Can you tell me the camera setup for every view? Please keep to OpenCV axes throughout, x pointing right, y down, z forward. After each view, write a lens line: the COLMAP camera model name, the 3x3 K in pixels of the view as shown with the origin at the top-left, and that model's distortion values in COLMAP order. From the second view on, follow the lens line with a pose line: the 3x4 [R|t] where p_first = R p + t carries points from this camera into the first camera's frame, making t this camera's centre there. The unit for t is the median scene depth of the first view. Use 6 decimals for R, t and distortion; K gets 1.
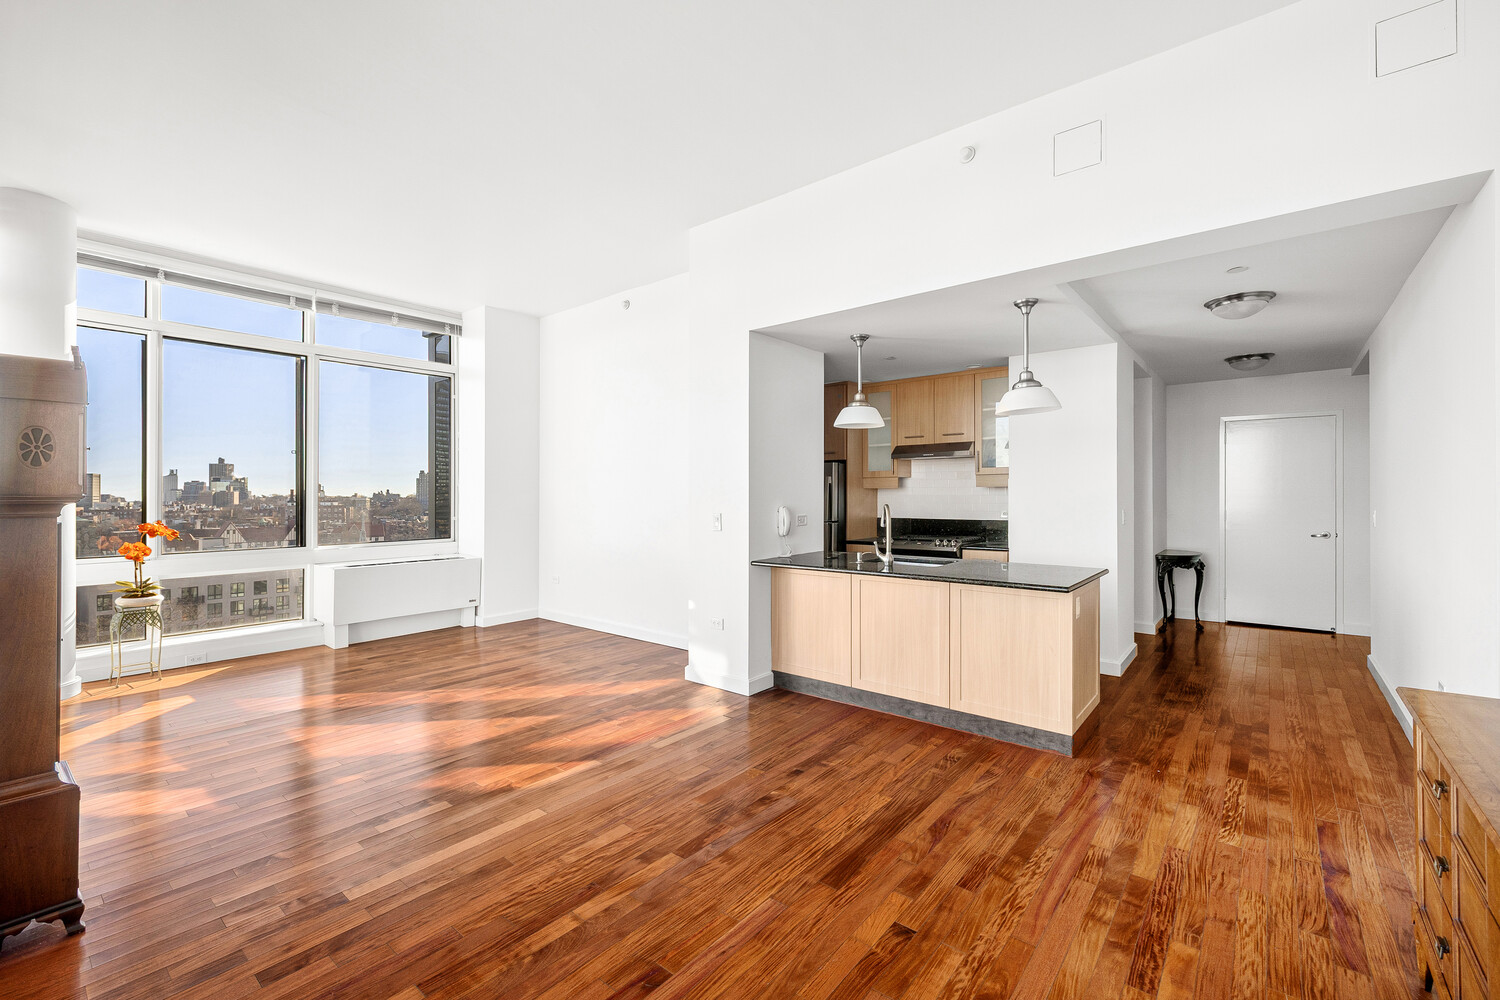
lens RADIAL K [[639.1, 0, 756.6], [0, 639.1, 496.4], [0, 0, 1]] dist [0.002678, -0.000196]
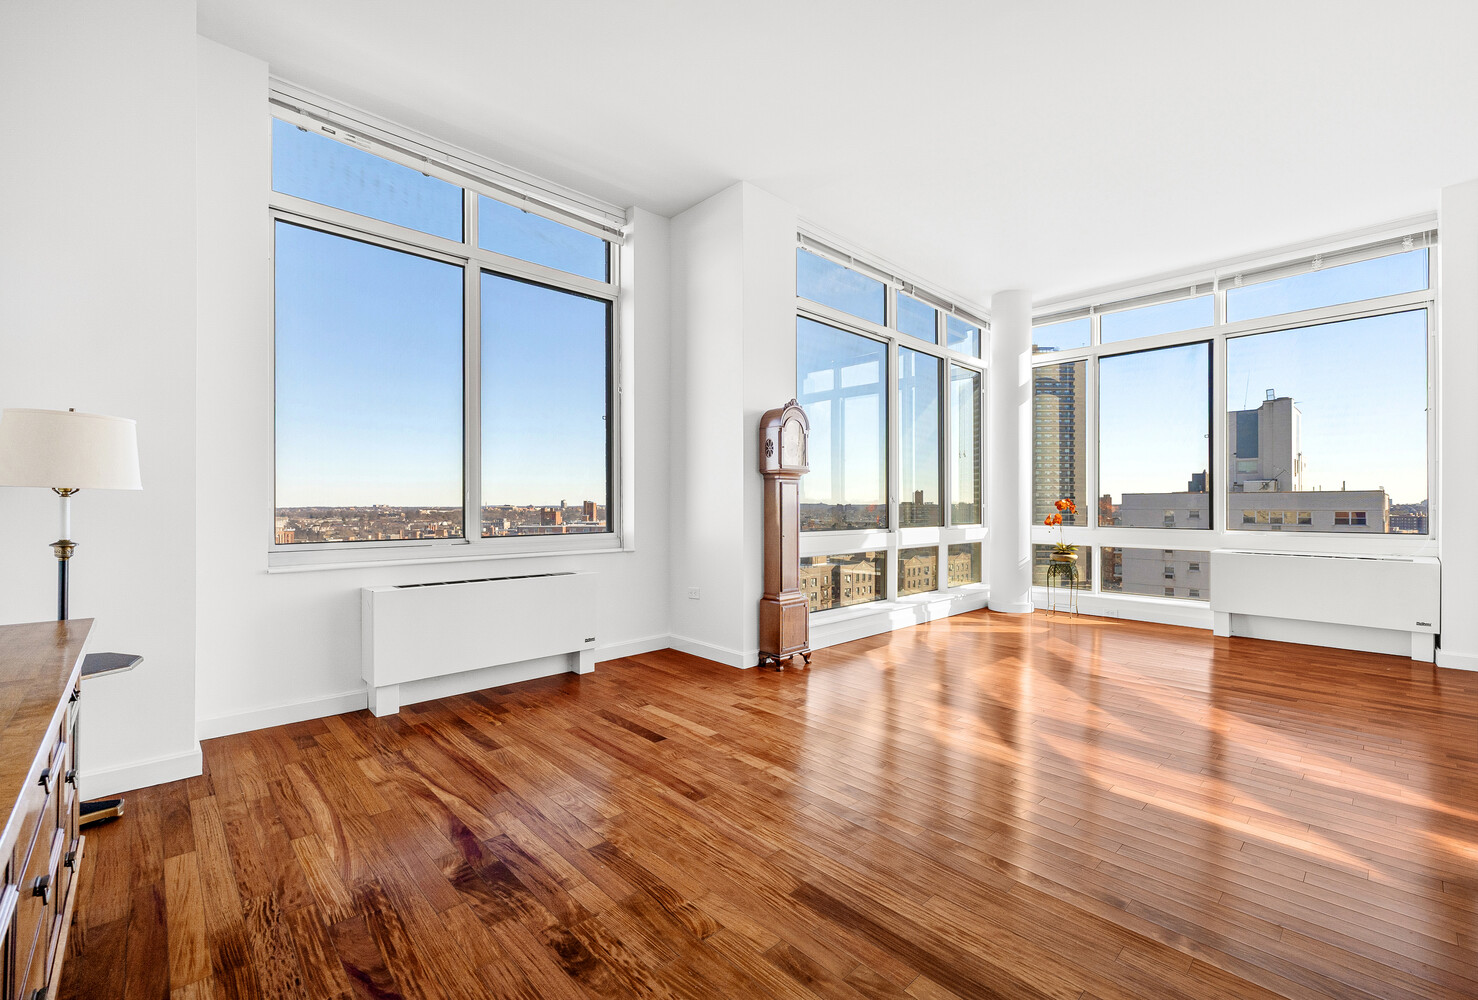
lens RADIAL K [[629.8, 0, 746.5], [0, 629.8, 504.7], [0, 0, 1]] dist [0.002678, -0.000196]
pose [[-0.131626, 0.003107, -0.991295, 0.392088], [-0.004030, 0.999985, 0.003669, 0.041540], [0.991291, 0.004478, -0.131612, 0.432634]]
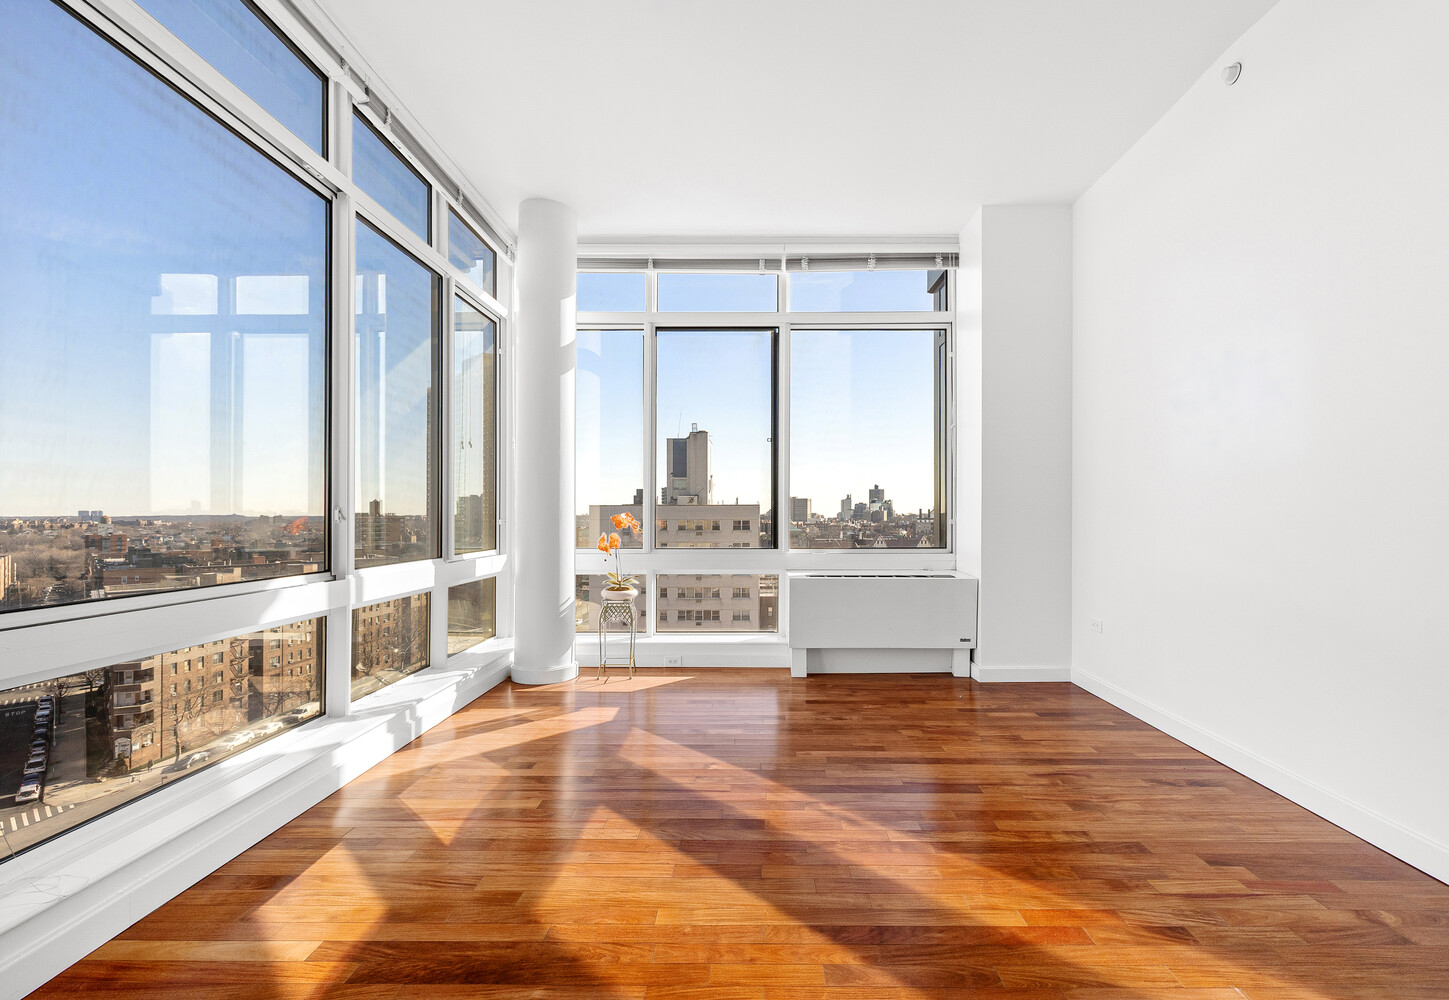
lens RADIAL K [[625.9, 0, 759.8], [0, 625.9, 510.6], [0, 0, 1]] dist [0.000139, -0.000820]
pose [[0.630664, -0.003044, -0.776050, -0.072179], [-0.003518, 0.999971, -0.006780, 0.034980], [0.776048, 0.007006, 0.630635, 0.479216]]
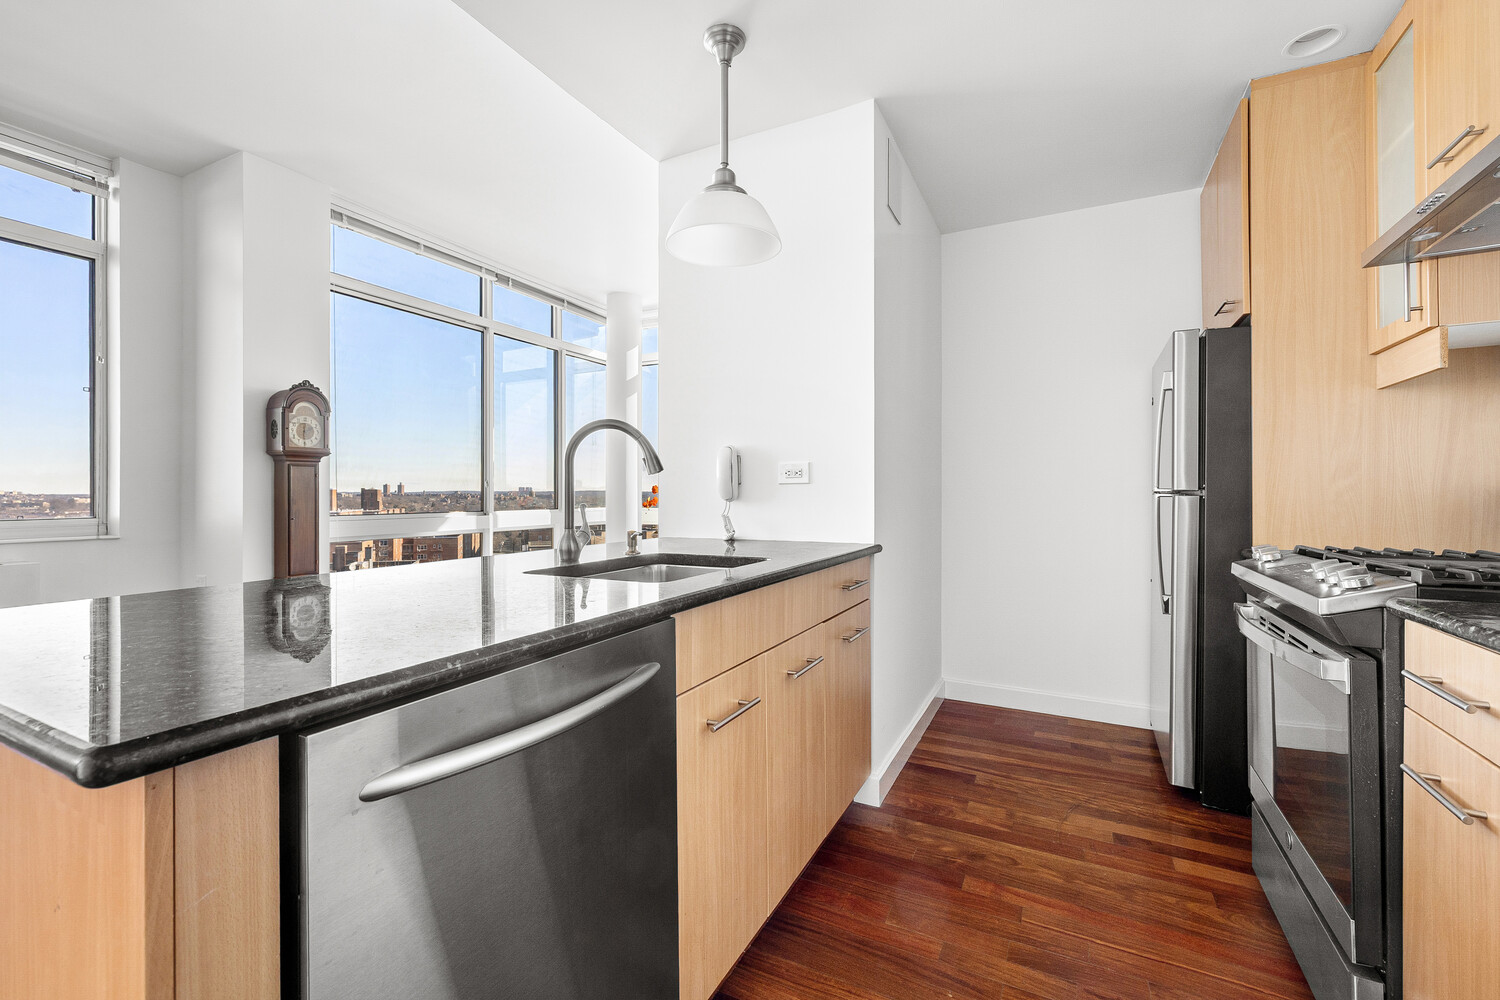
lens RADIAL K [[639.1, 0, 753.5], [0, 639.1, 490.6], [0, 0, 1]] dist [0.002678, -0.000196]
pose [[0.194861, 0.001404, -0.980830, 0.489734], [-0.005576, 0.999984, 0.000323, 0.045042], [0.980815, 0.005406, 0.194866, 0.779931]]
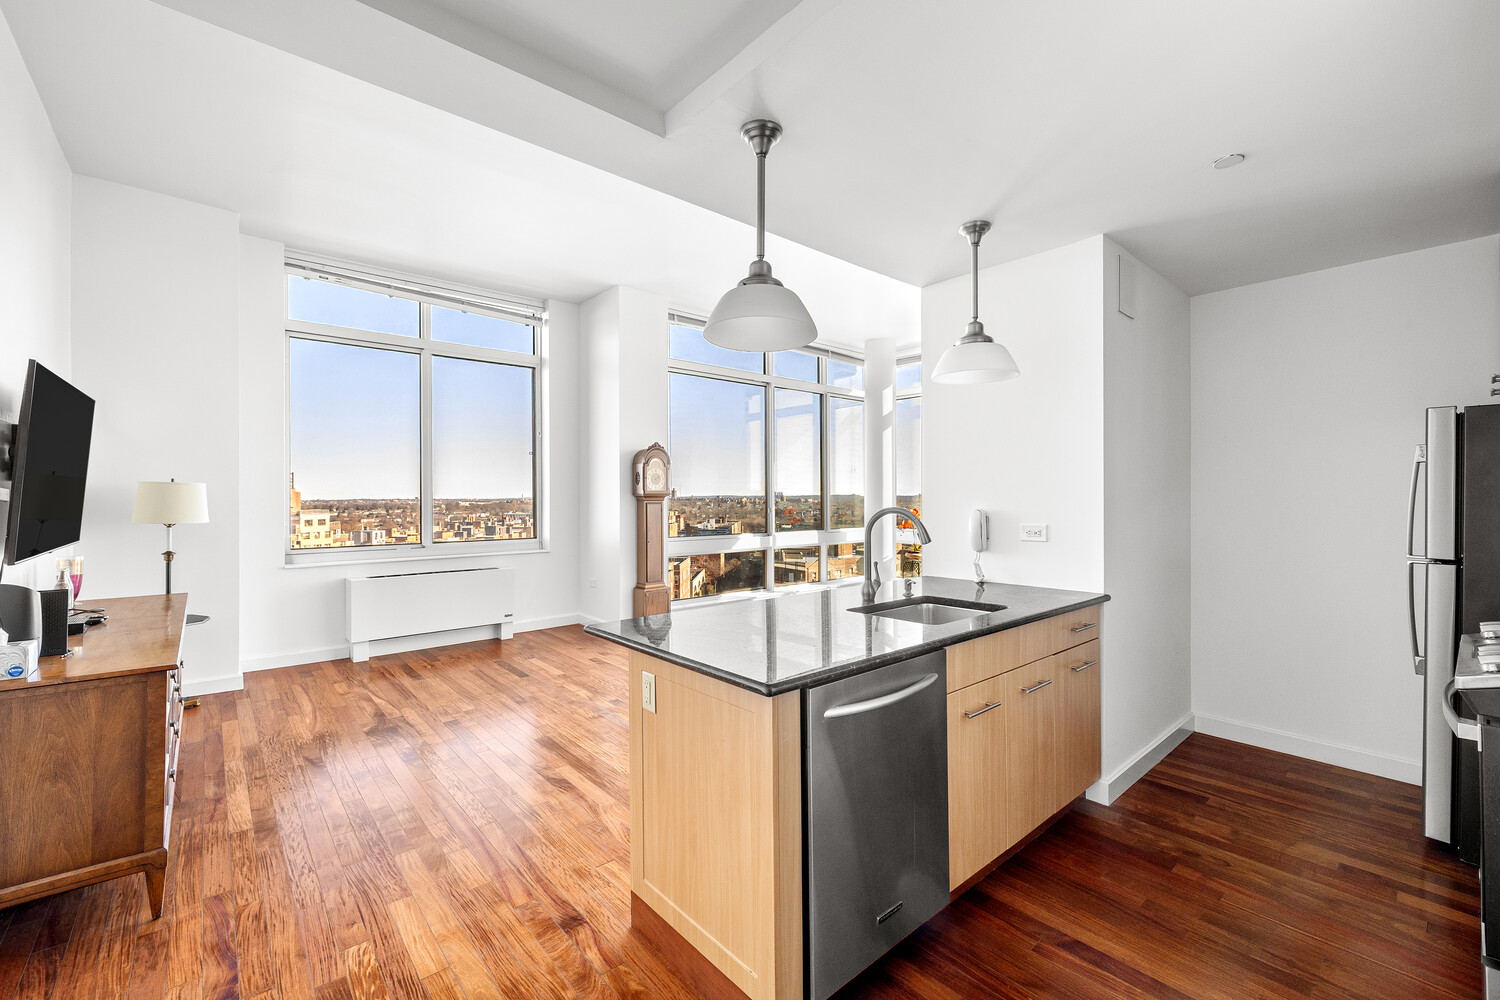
lens RADIAL K [[639.1, 0, 749.7], [0, 639.1, 495.1], [0, 0, 1]] dist [0.002678, -0.000196]
pose [[-0.186250, 0.003503, -0.982496, 0.658234], [-0.001392, 0.999992, 0.003830, -0.002141], [0.982501, 0.002081, -0.186243, 0.753366]]
